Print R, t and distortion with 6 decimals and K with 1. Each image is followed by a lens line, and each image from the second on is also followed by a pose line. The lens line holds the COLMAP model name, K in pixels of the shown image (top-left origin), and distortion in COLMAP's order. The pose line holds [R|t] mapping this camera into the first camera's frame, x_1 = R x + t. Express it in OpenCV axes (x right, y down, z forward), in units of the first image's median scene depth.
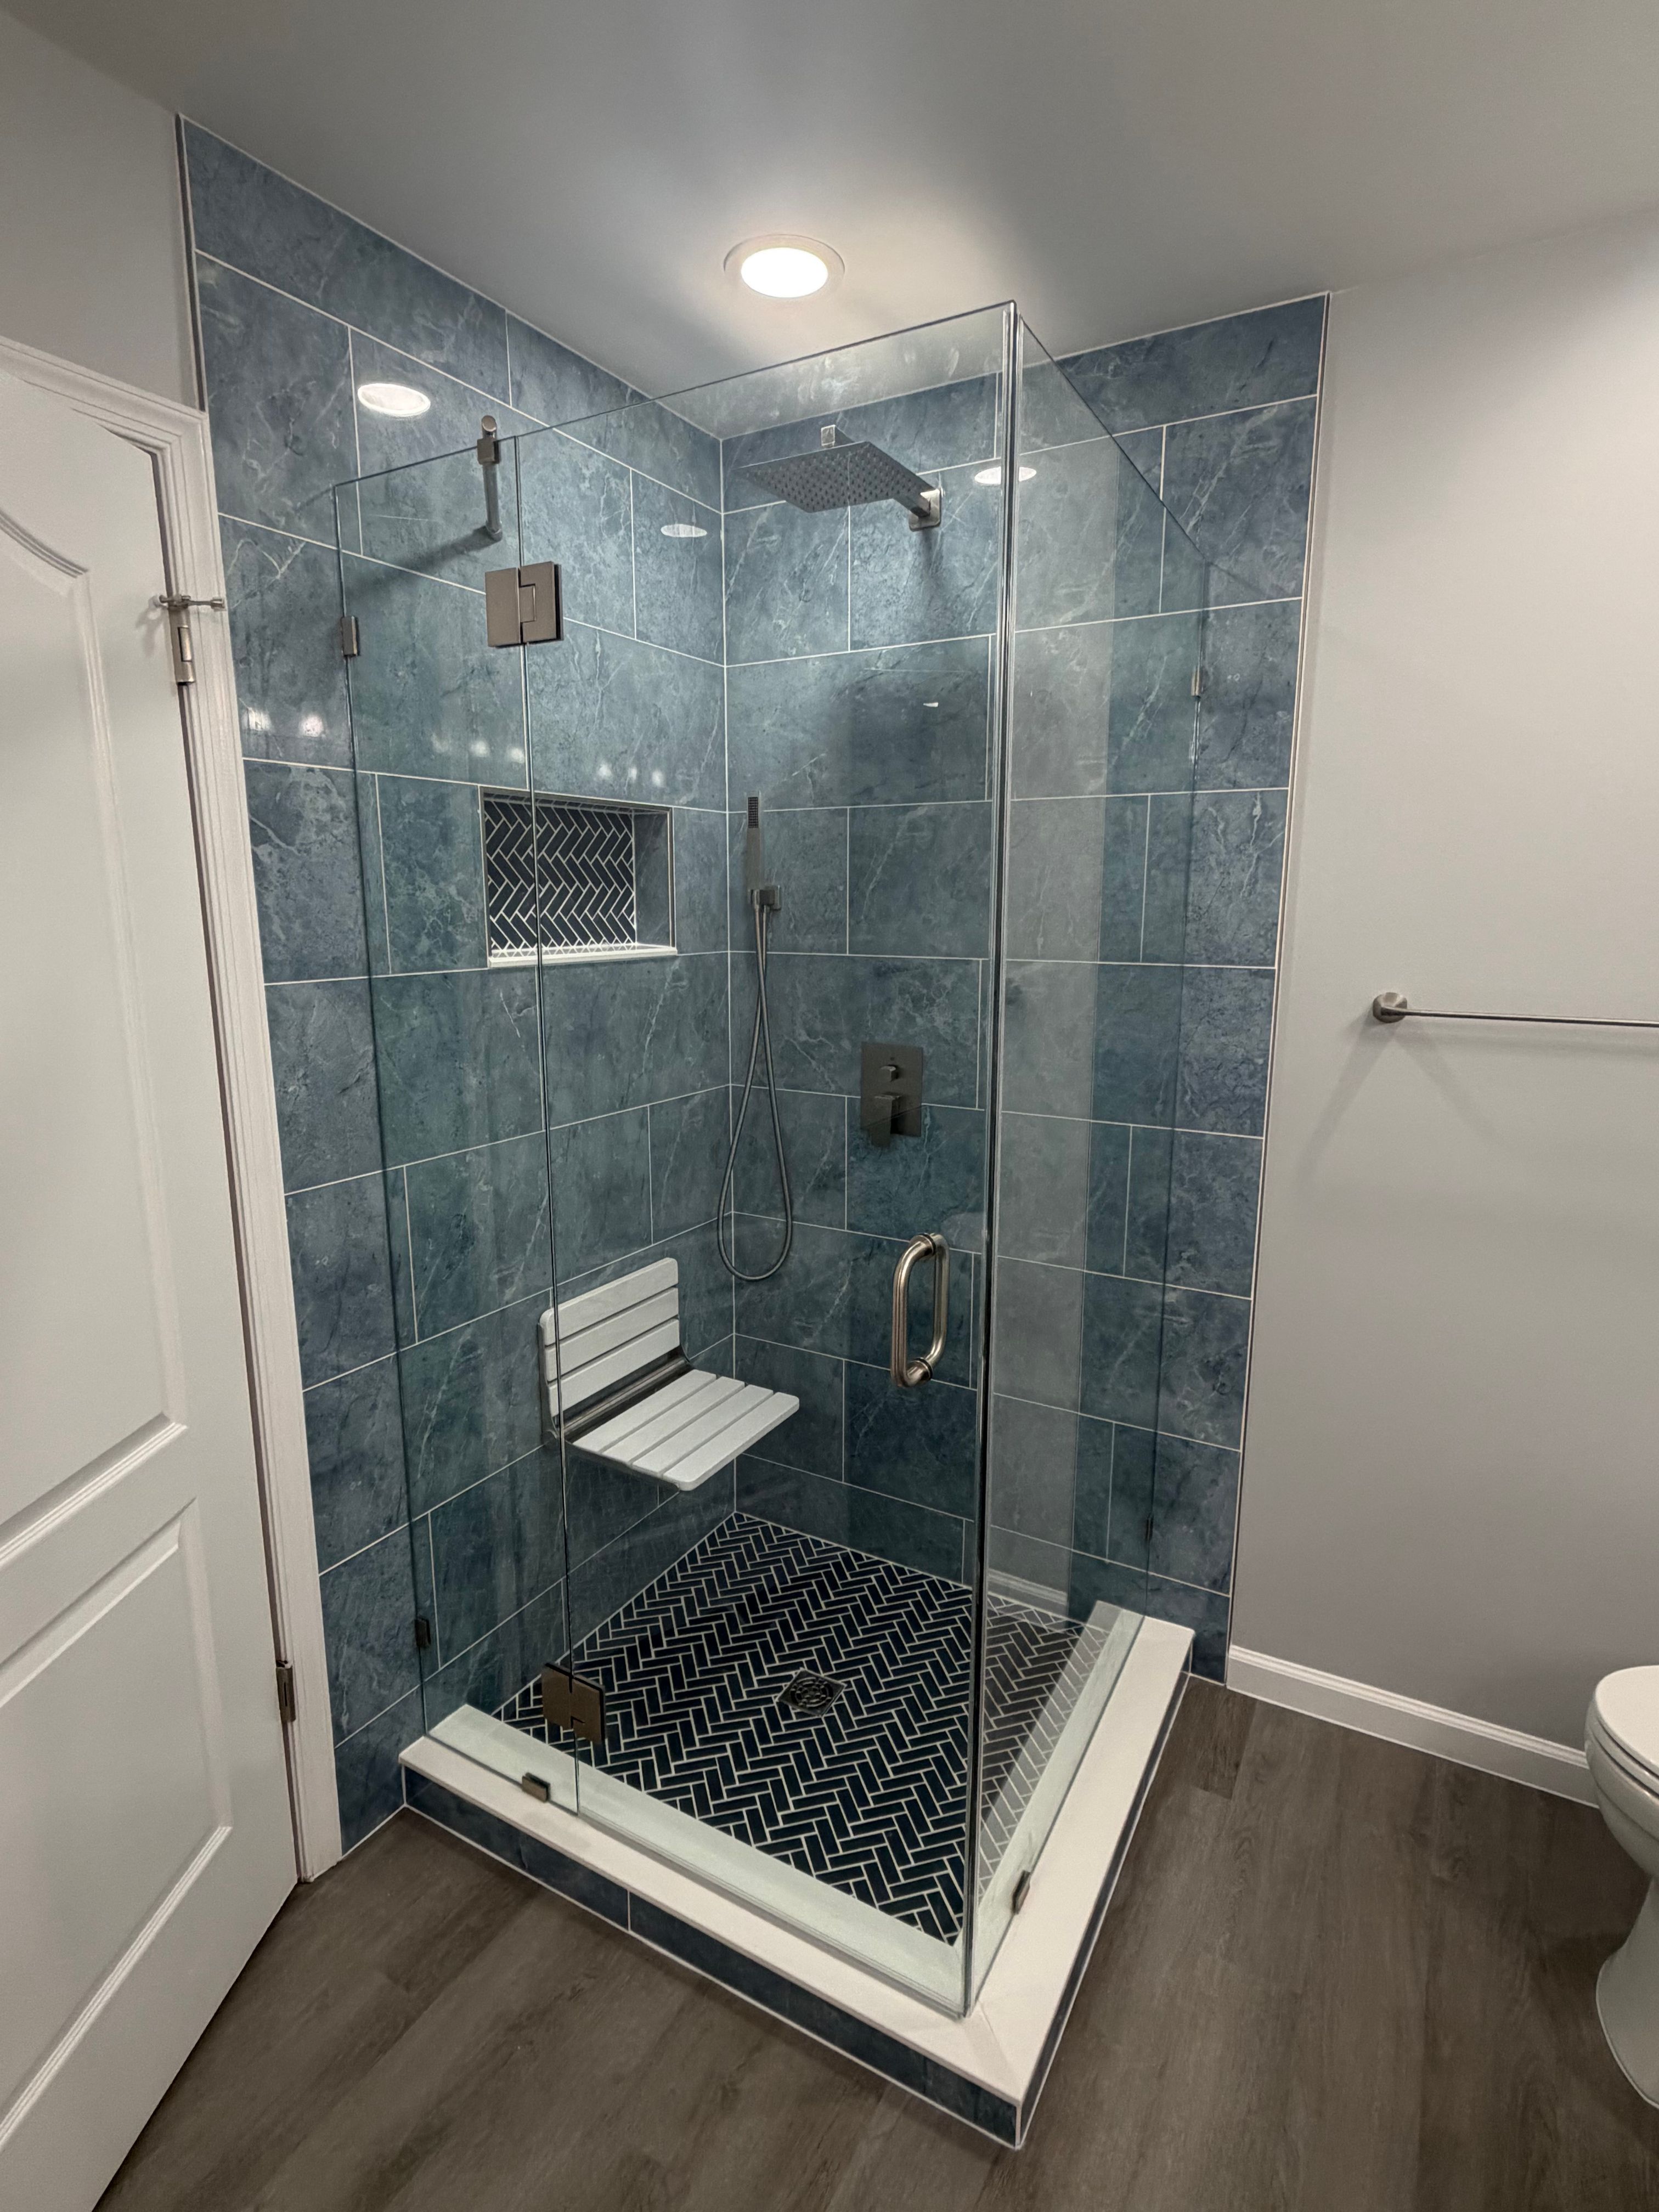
lens RADIAL K [[1111.8, 0, 832.8], [0, 1111.8, 1092.0], [0, 0, 1]] dist [0.000729, -0.000177]
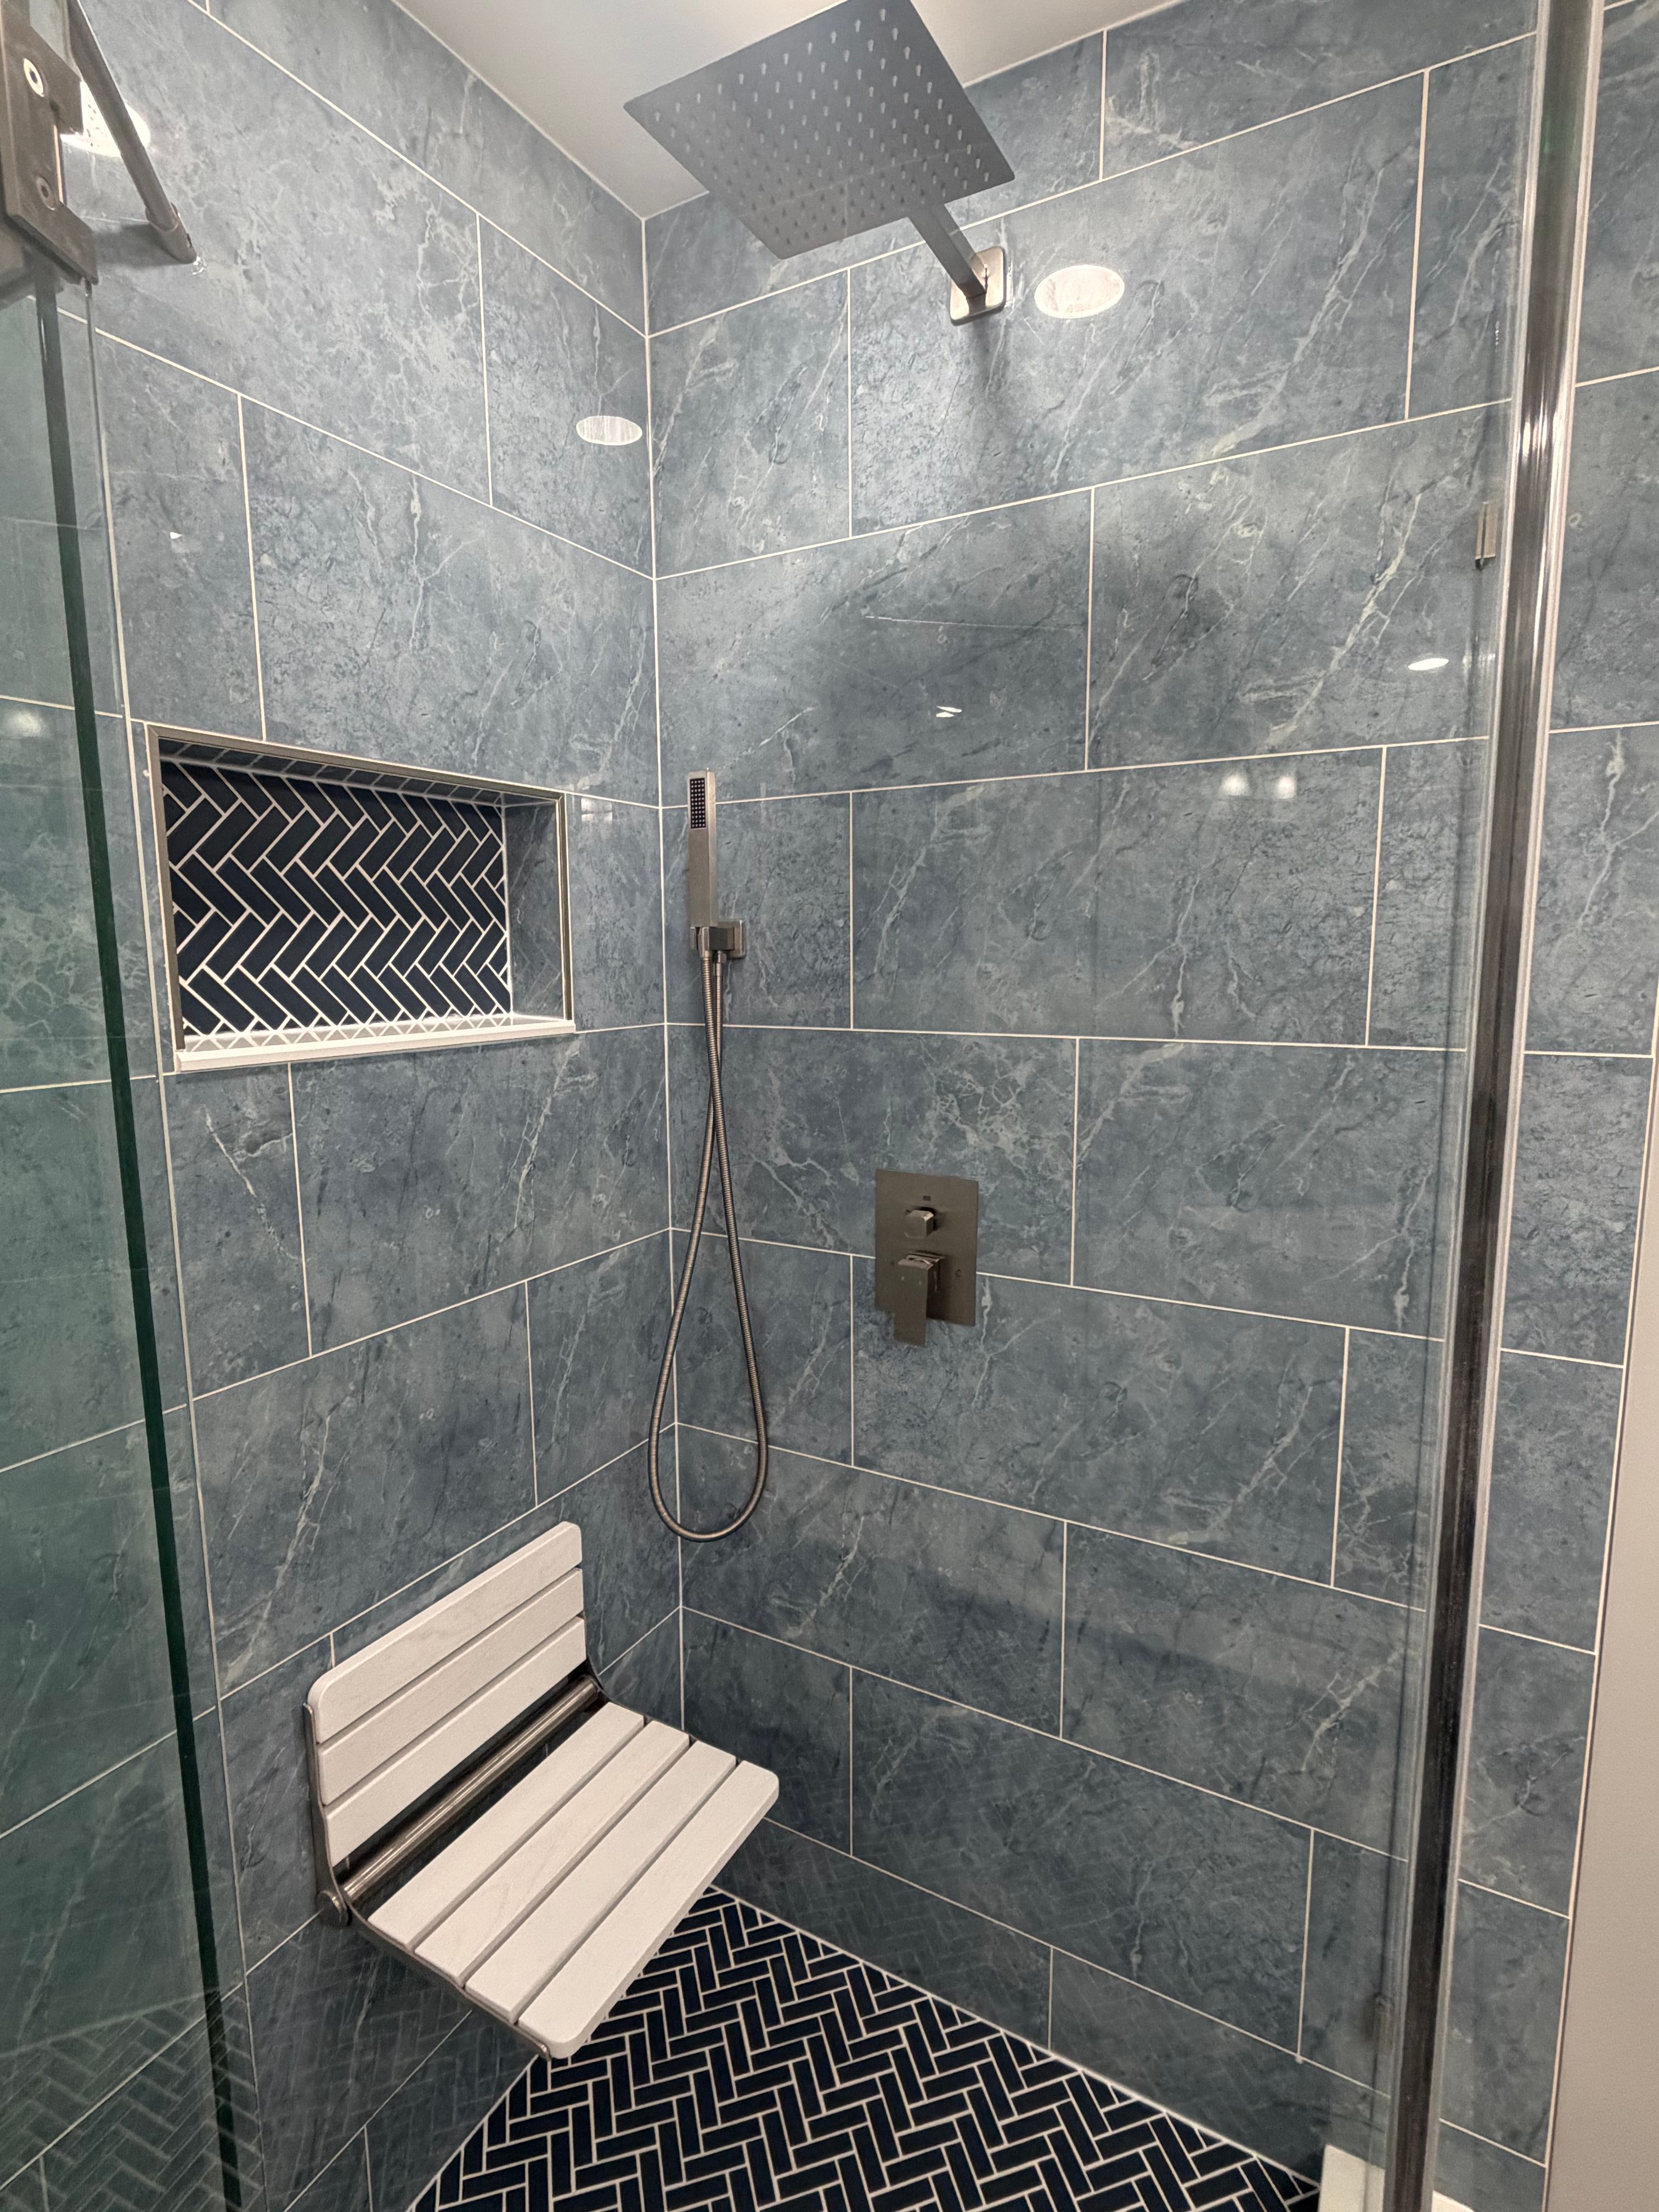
lens RADIAL K [[1111.8, 0, 826.6], [0, 1111.8, 1109.4], [0, 0, 1]] dist [0.000729, -0.000177]
pose [[0.999957, -0.009228, 0.001178, -0.002063], [0.009259, 0.999530, -0.029237, -0.065654], [-0.000907, 0.029247, 0.999572, 0.411192]]
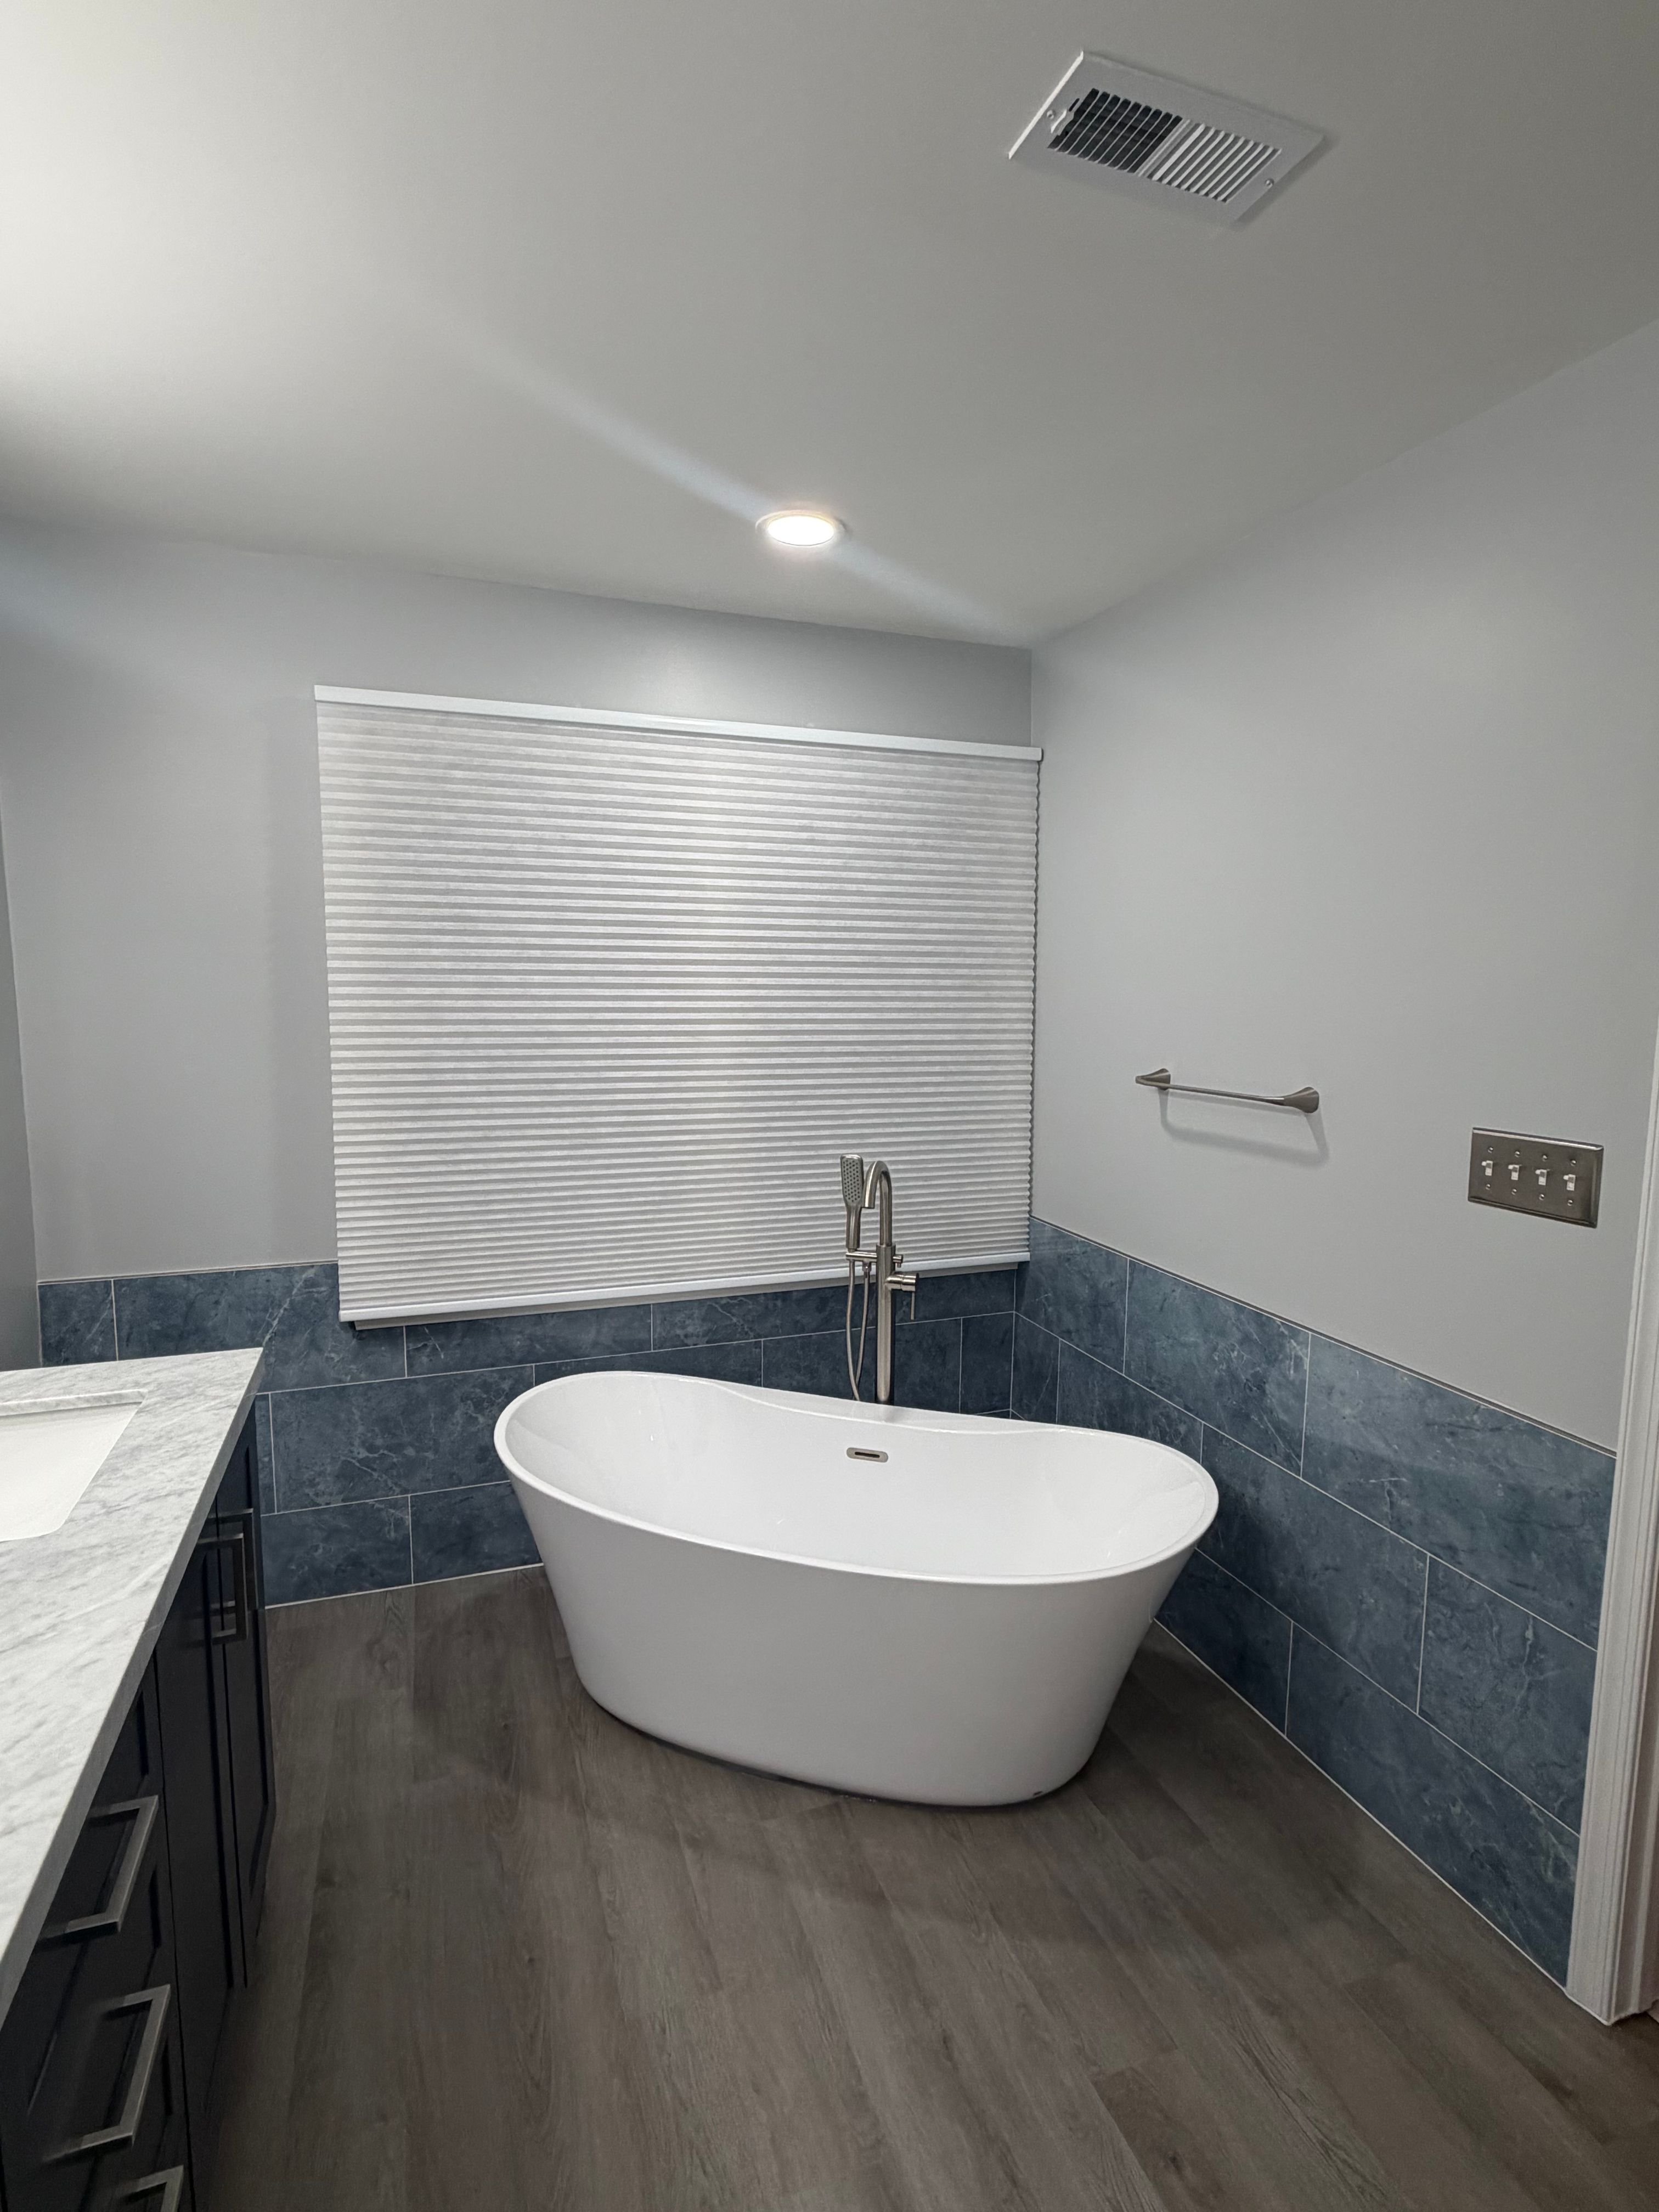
lens RADIAL K [[1111.8, 0, 829.3], [0, 1111.8, 1106.6], [0, 0, 1]] dist [0.000729, -0.000177]
pose [[-0.653865, 0.082393, -0.752112, 0.714440], [-0.135424, 0.965255, 0.223477, -0.862819], [0.744393, 0.247978, -0.619989, 0.974301]]
